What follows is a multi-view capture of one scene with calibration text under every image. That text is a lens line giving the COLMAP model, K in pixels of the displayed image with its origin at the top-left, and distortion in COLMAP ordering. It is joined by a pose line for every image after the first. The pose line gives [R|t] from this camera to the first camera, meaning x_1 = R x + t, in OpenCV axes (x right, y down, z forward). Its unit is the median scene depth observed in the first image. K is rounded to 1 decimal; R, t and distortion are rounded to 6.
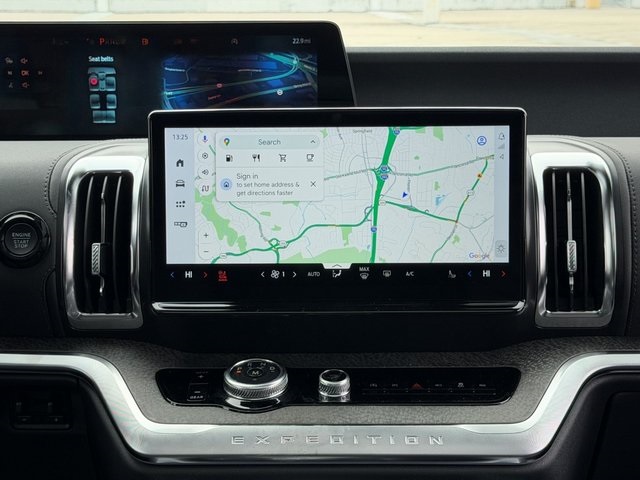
lens RADIAL K [[1185.9, 0, 320.1], [0, 1185.9, 245.6], [0, 0, 1]] dist [0.111195, 0.000000]
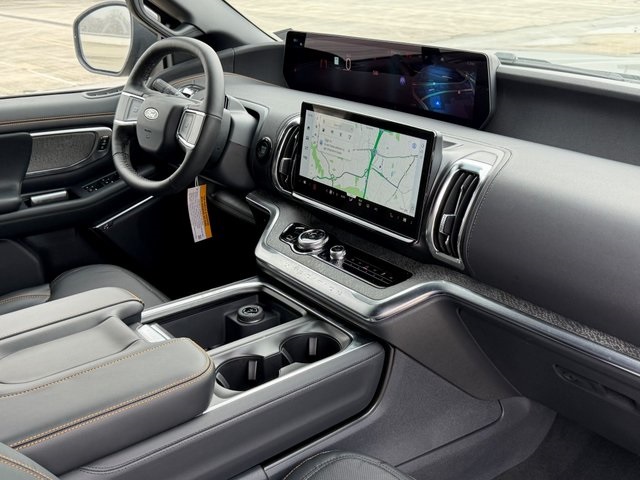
lens RADIAL K [[701.7, 0, 320.3], [0, 701.7, 241.9], [0, 0, 1]] dist [0.123818, 0.000000]
pose [[0.633524, 0.291036, -0.716900, 0.818170], [-0.157994, 0.955696, 0.248359, -0.185490], [0.757420, -0.044075, 0.651439, 0.214051]]
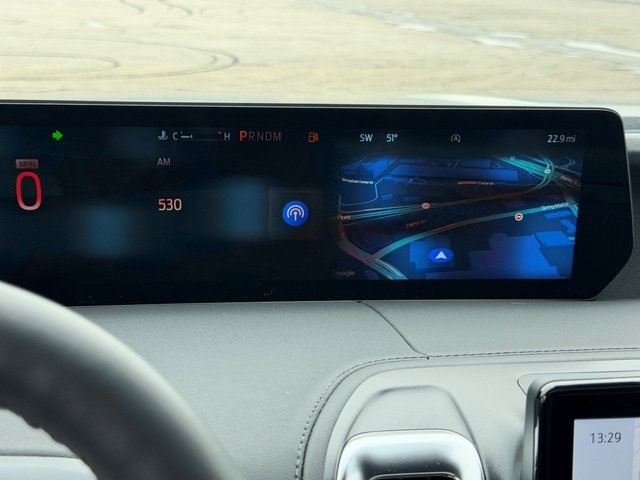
lens RADIAL K [[966.6, 0, 314.9], [0, 966.6, 243.4], [0, 0, 1]] dist [0.108355, 0.000000]
pose [[0.987103, -0.007108, 0.159929, -0.288229], [-0.003743, 0.997716, 0.067445, -0.191093], [-0.160043, -0.067174, 0.984822, 0.642881]]
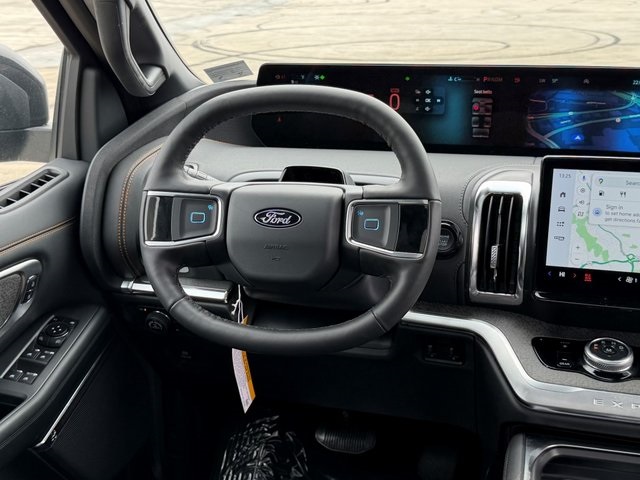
lens RADIAL K [[843.5, 0, 316.4], [0, 843.5, 240.0], [0, 0, 1]] dist [0.084123, 0.000000]
pose [[0.966224, 0.075991, -0.246245, -0.146687], [-0.047251, 0.991576, 0.120597, -0.121775], [0.253335, -0.104889, 0.961675, -0.026051]]
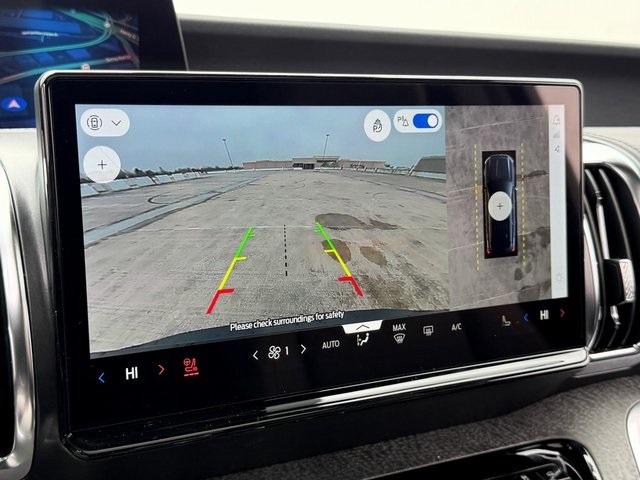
lens RADIAL K [[908.8, 0, 325.3], [0, 908.8, 242.3], [0, 0, 1]] dist [0.075567, 0.000000]
pose [[0.865500, -0.065334, 0.496630, -0.239134], [0.057618, 0.997862, 0.030859, -0.043842], [-0.497584, 0.001906, 0.867414, 0.587070]]
